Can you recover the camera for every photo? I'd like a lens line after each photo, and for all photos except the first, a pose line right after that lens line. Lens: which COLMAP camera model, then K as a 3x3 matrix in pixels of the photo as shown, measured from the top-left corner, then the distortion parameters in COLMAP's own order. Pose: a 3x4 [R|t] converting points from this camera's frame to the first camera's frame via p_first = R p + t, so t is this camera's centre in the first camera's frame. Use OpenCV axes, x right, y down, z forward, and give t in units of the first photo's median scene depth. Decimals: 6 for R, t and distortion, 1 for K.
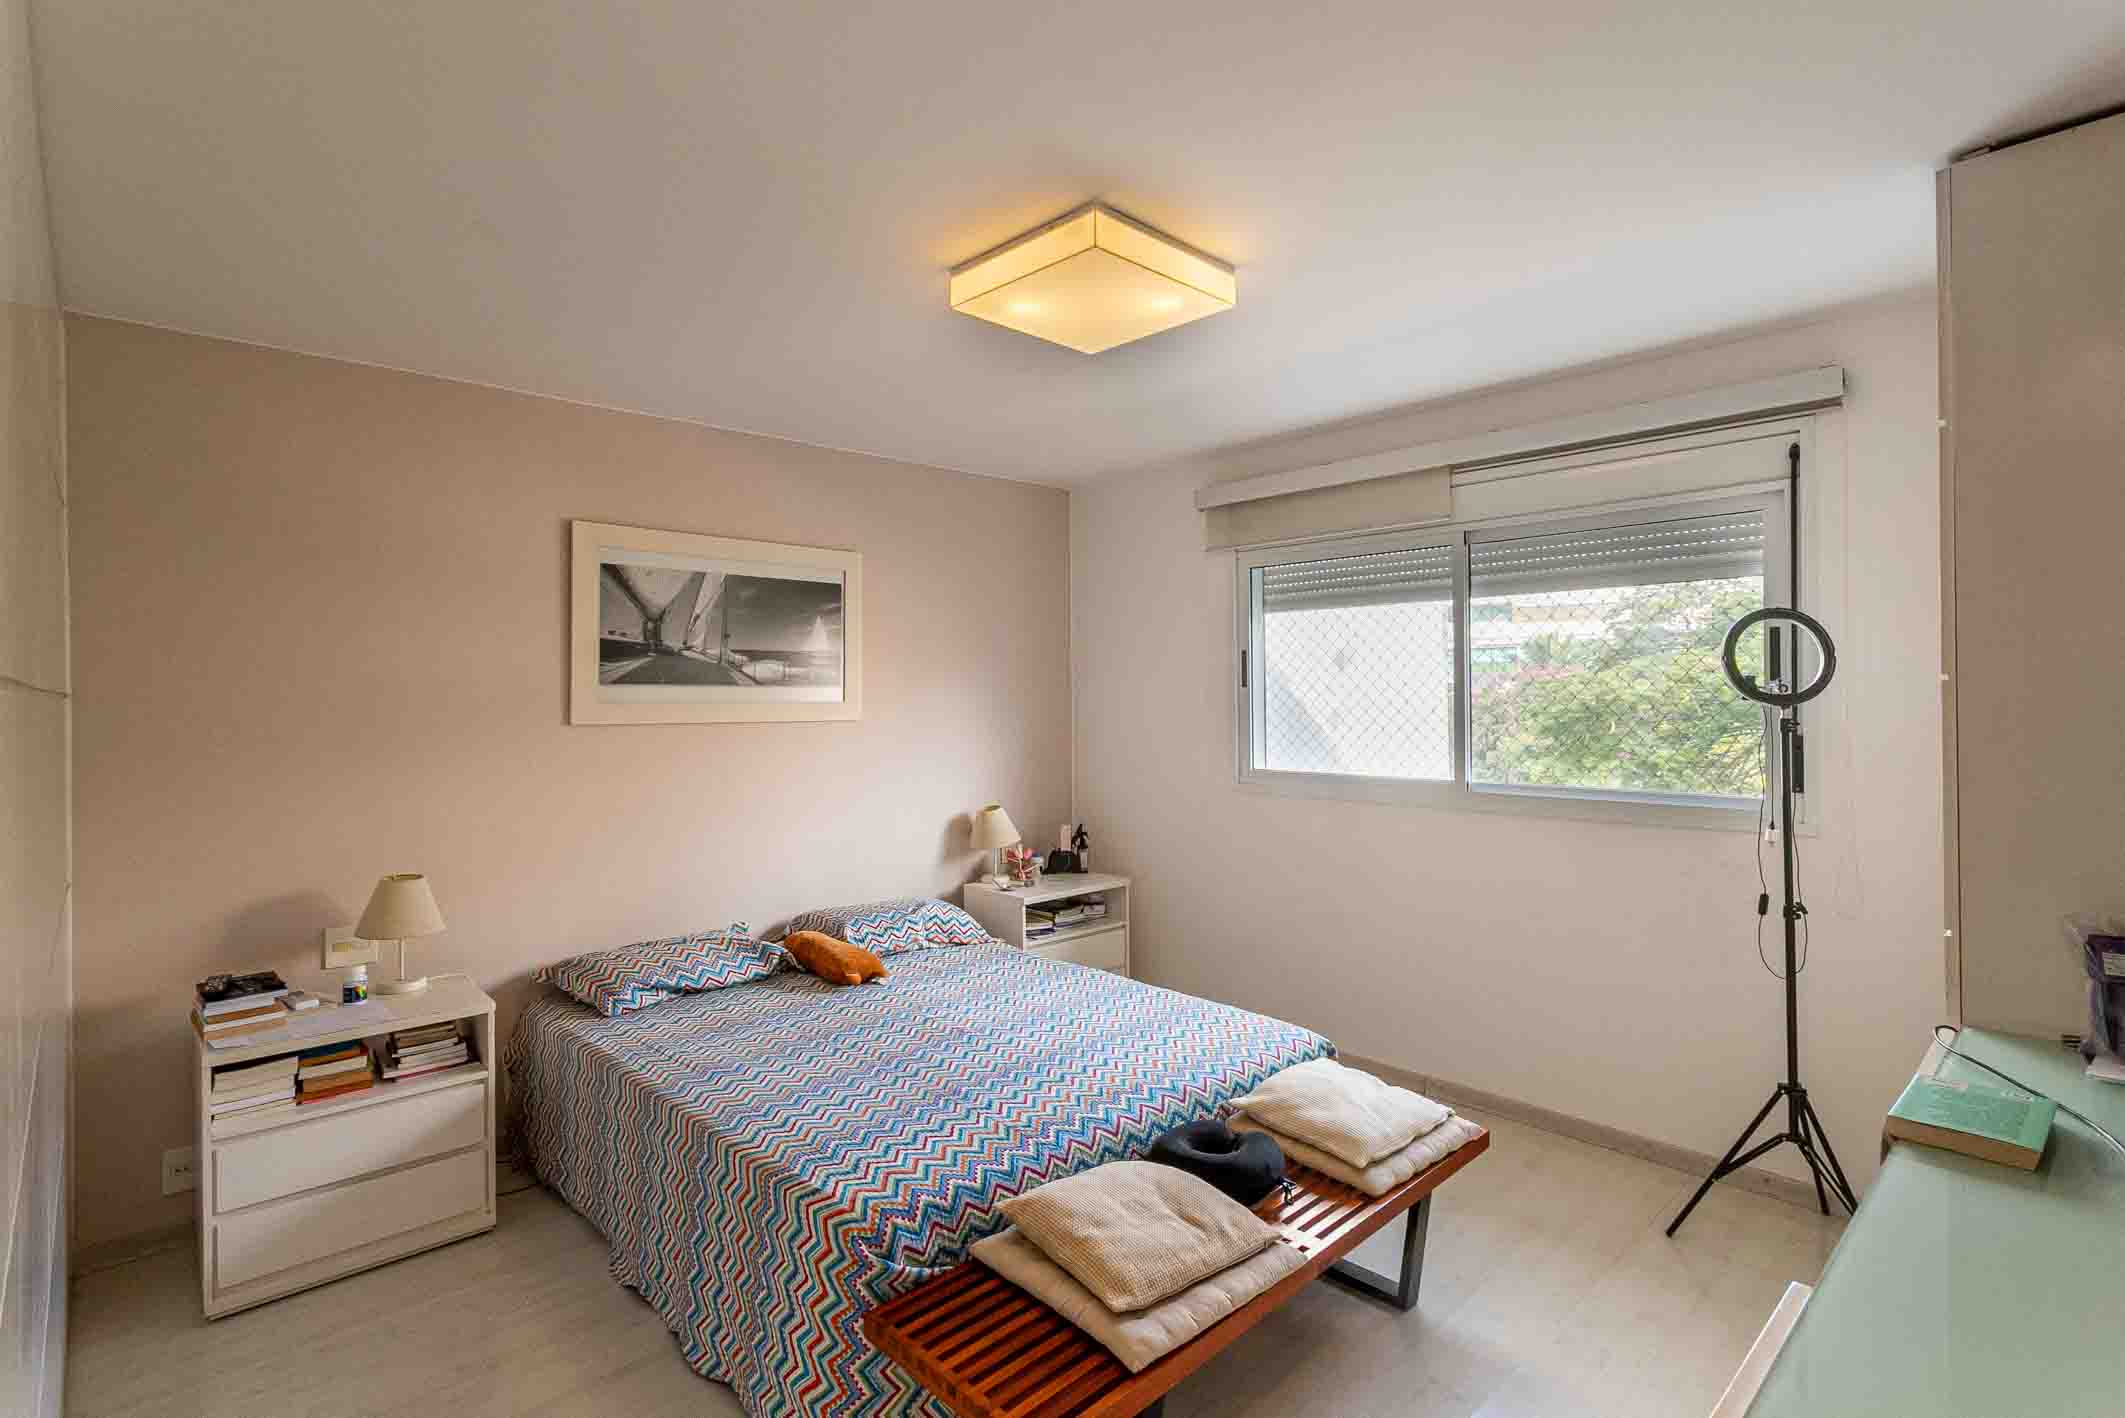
lens RADIAL K [[1028.8, 0, 1065.3], [0, 1028.8, 692.0], [0, 0, 1]] dist [0.000348, 0.000133]
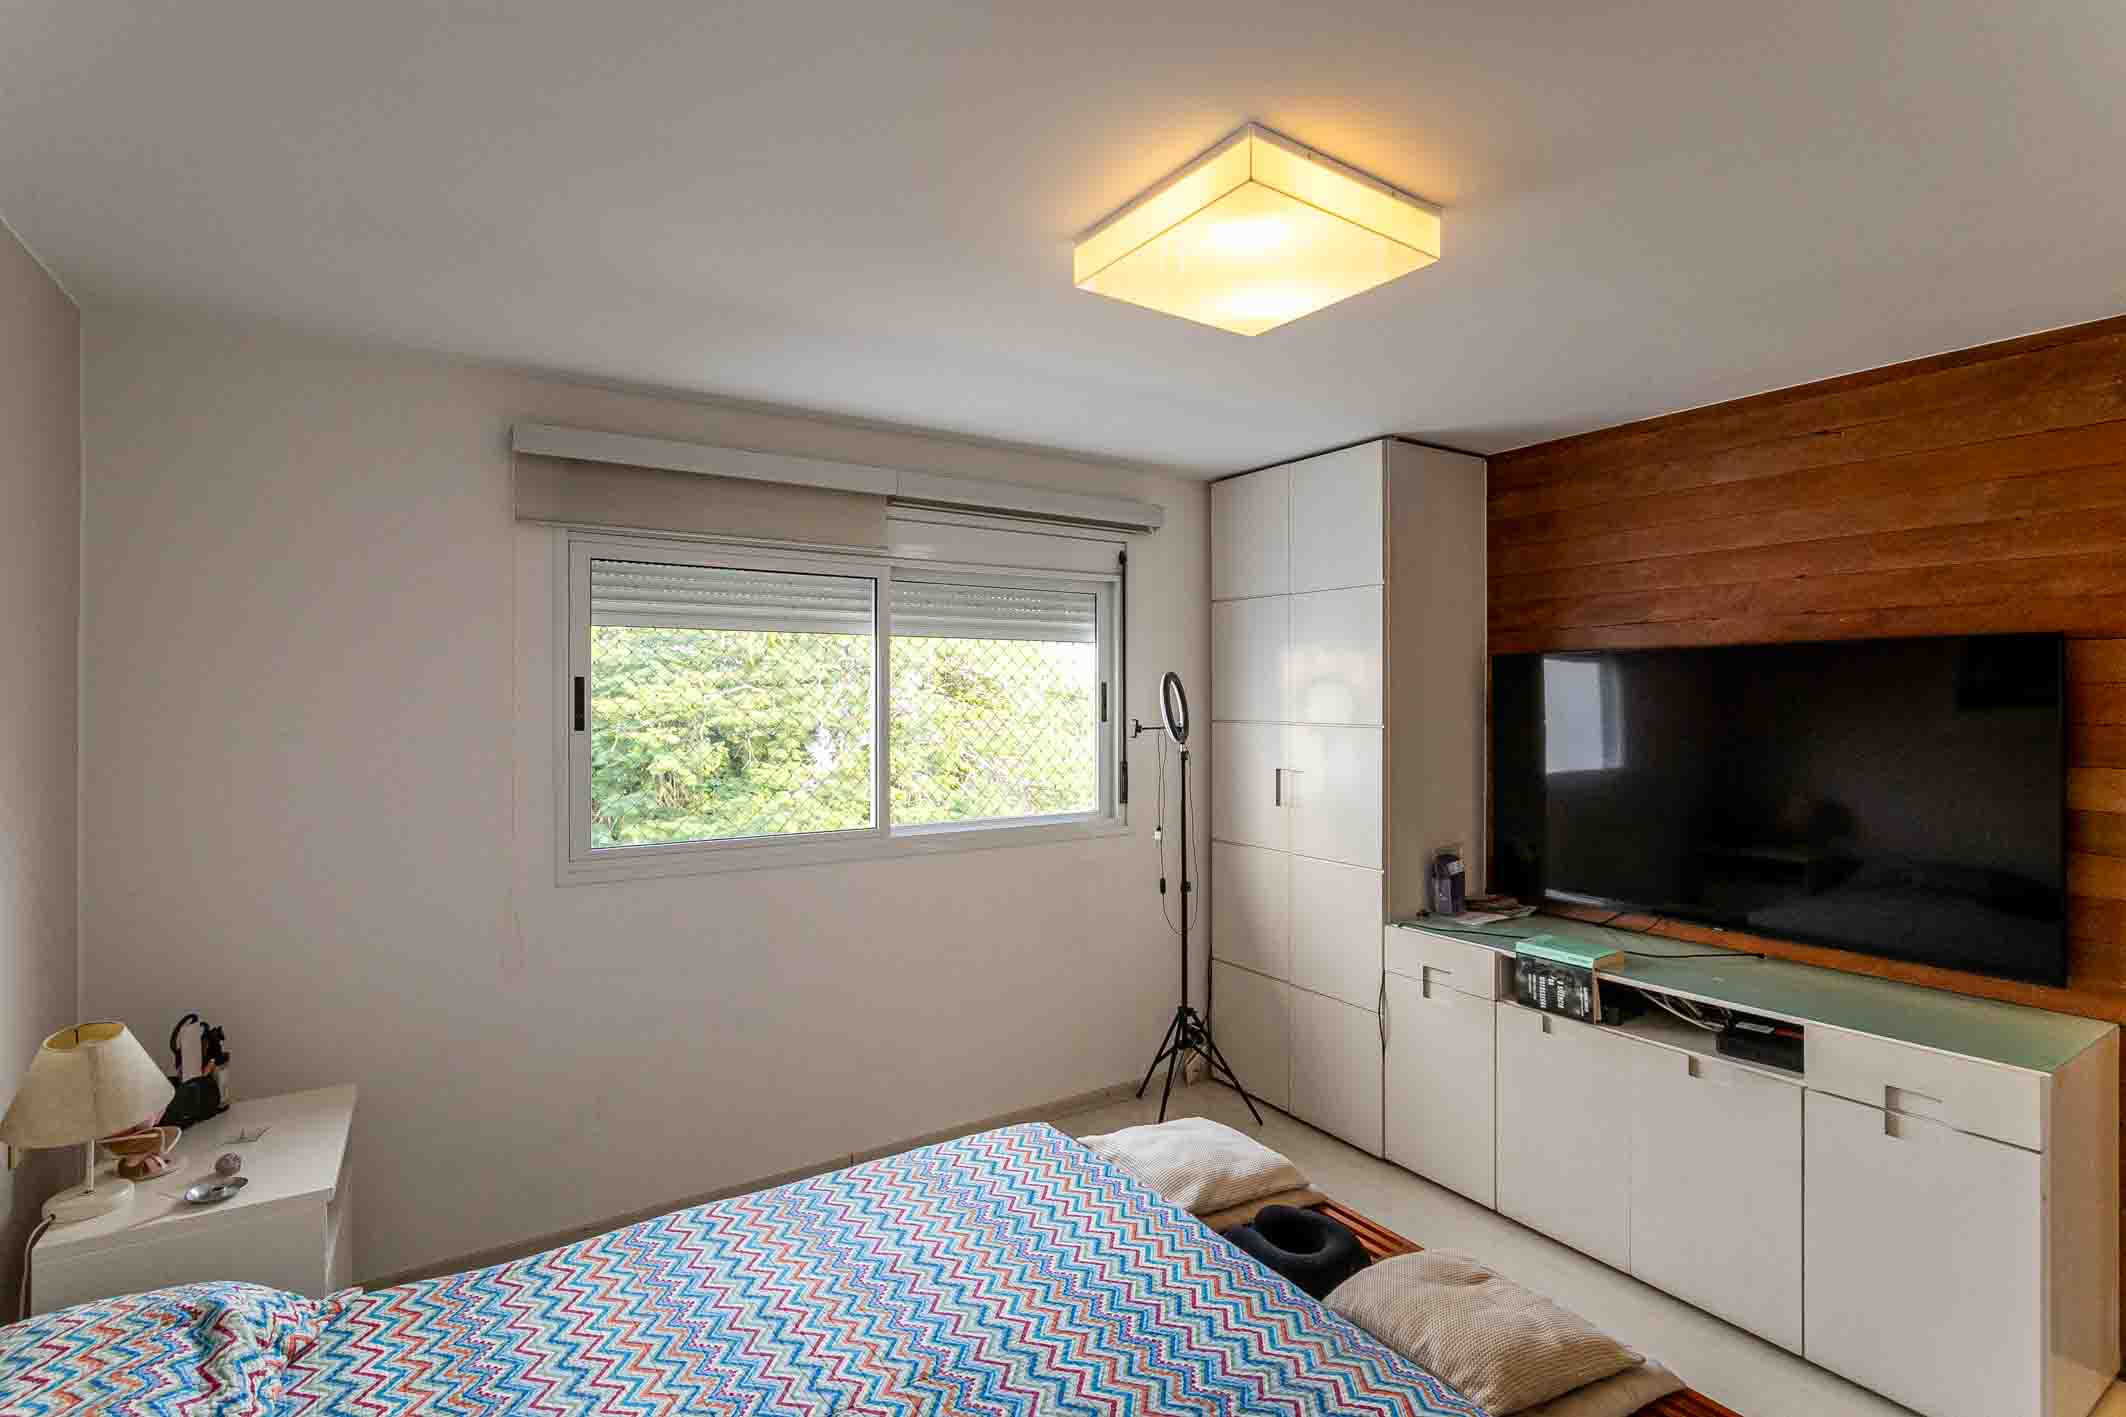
lens RADIAL K [[1009.1, 0, 1081.4], [0, 1009.1, 701.1], [0, 0, 1]] dist [0.001537, 0.000288]
pose [[0.164424, 0.008260, 0.986355, -0.584794], [0.001565, 0.999961, -0.008635, -0.026062], [-0.986389, 0.002963, 0.164405, 0.767204]]
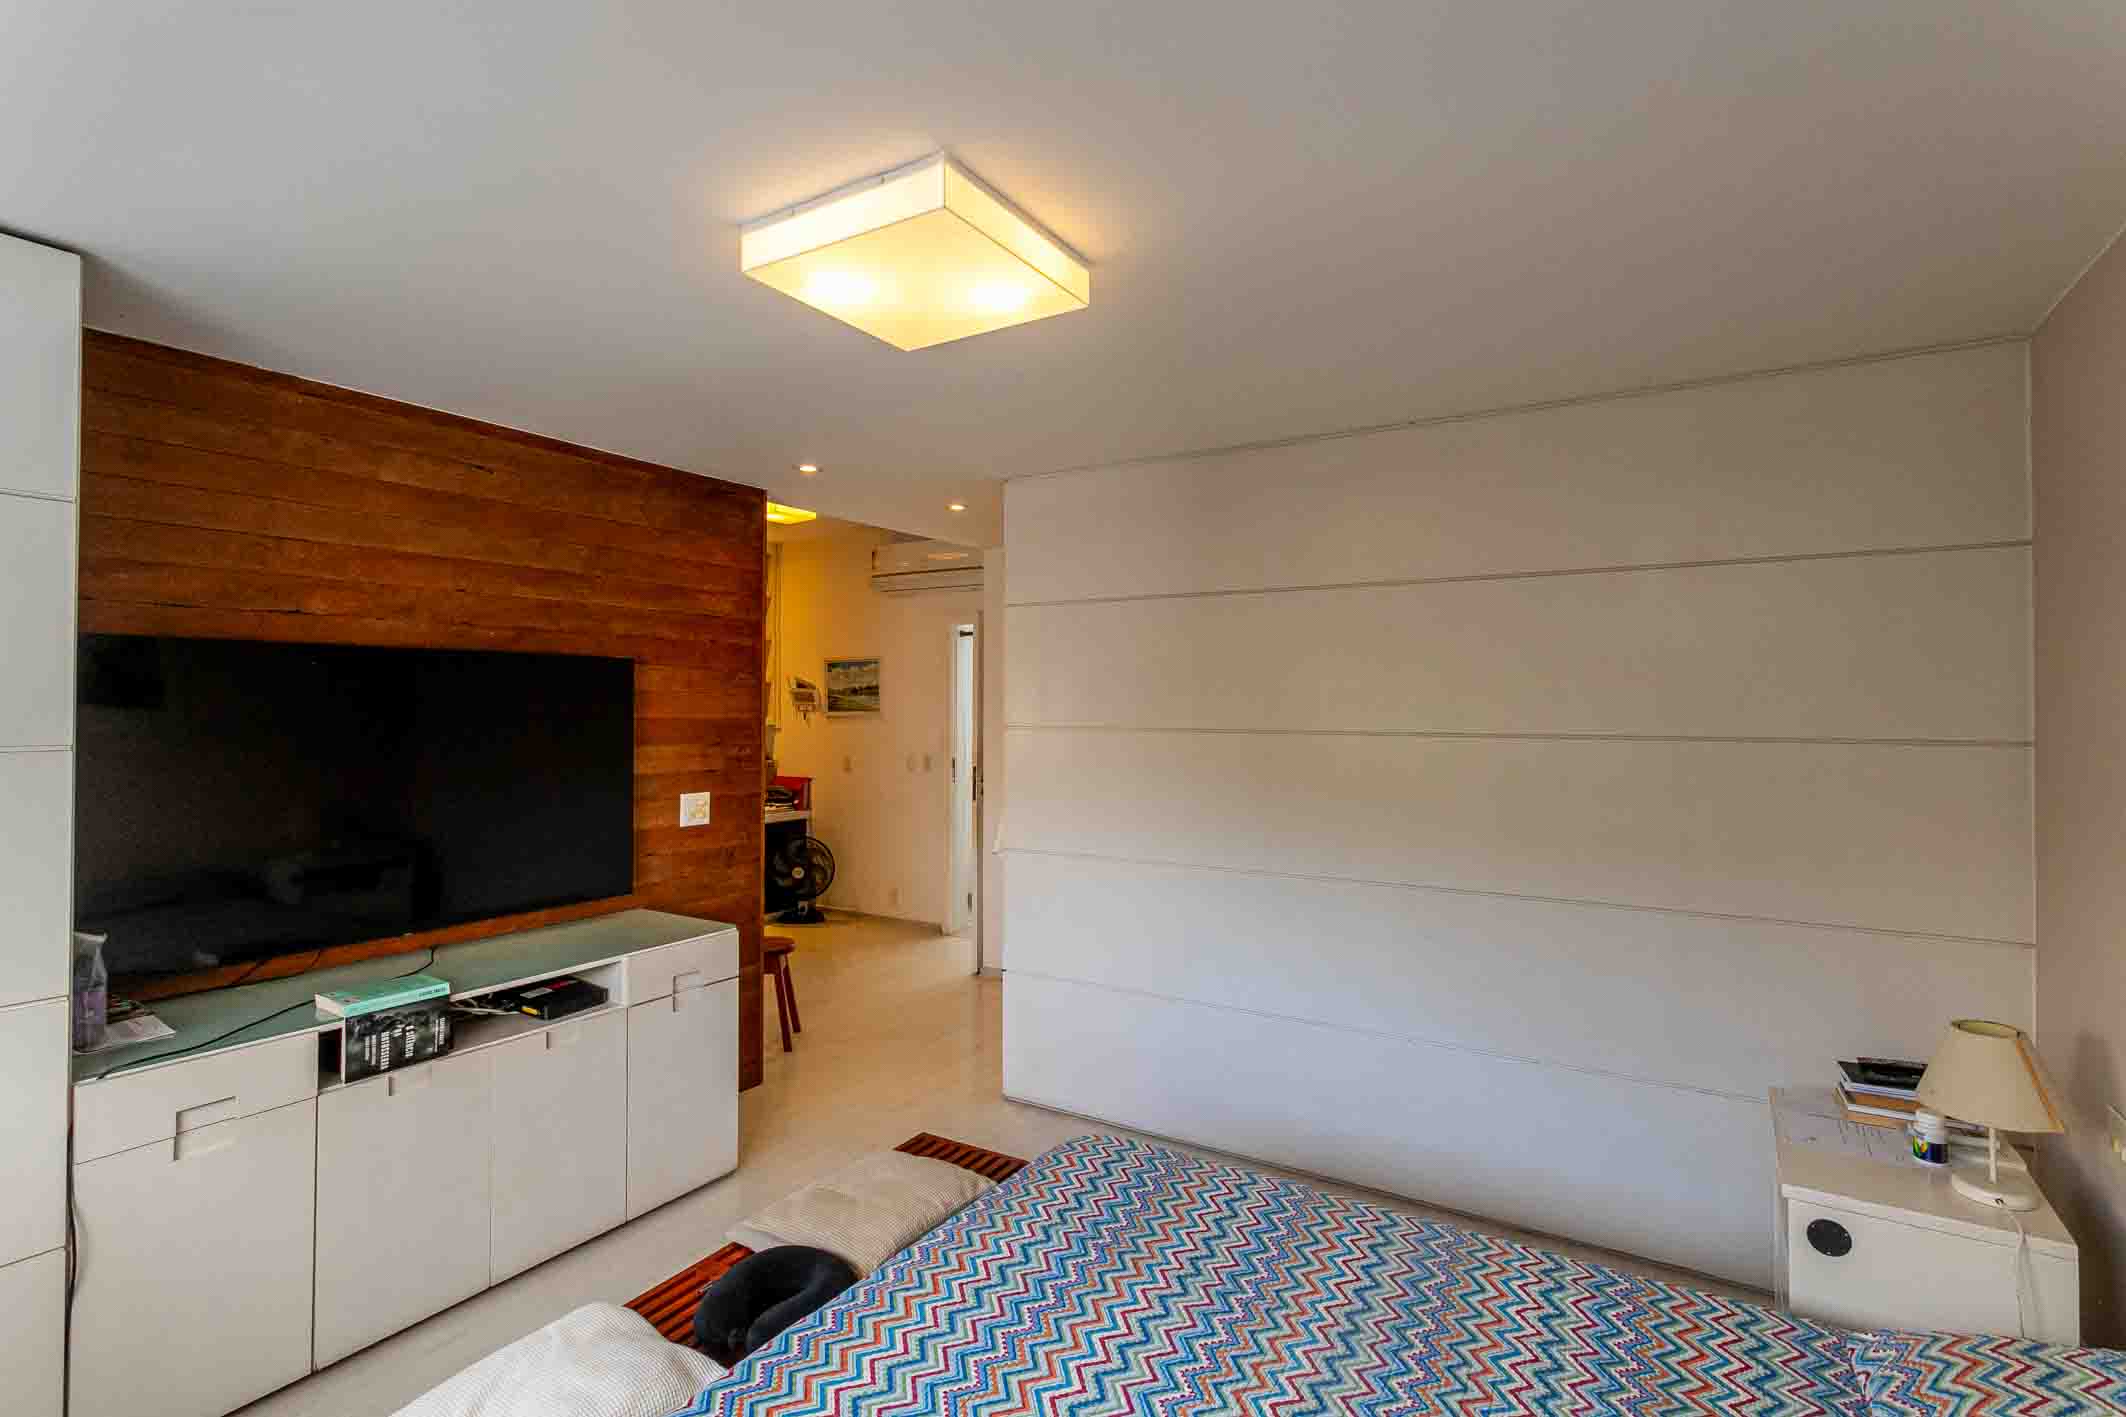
lens RADIAL K [[1009.1, 0, 1081.4], [0, 1009.1, 701.1], [0, 0, 1]] dist [0.001537, 0.000288]
pose [[-0.962912, 0.008618, -0.269679, 0.088674], [0.008519, 0.999963, 0.001537, -0.032084], [0.269683, -0.000818, -0.962949, 1.395047]]
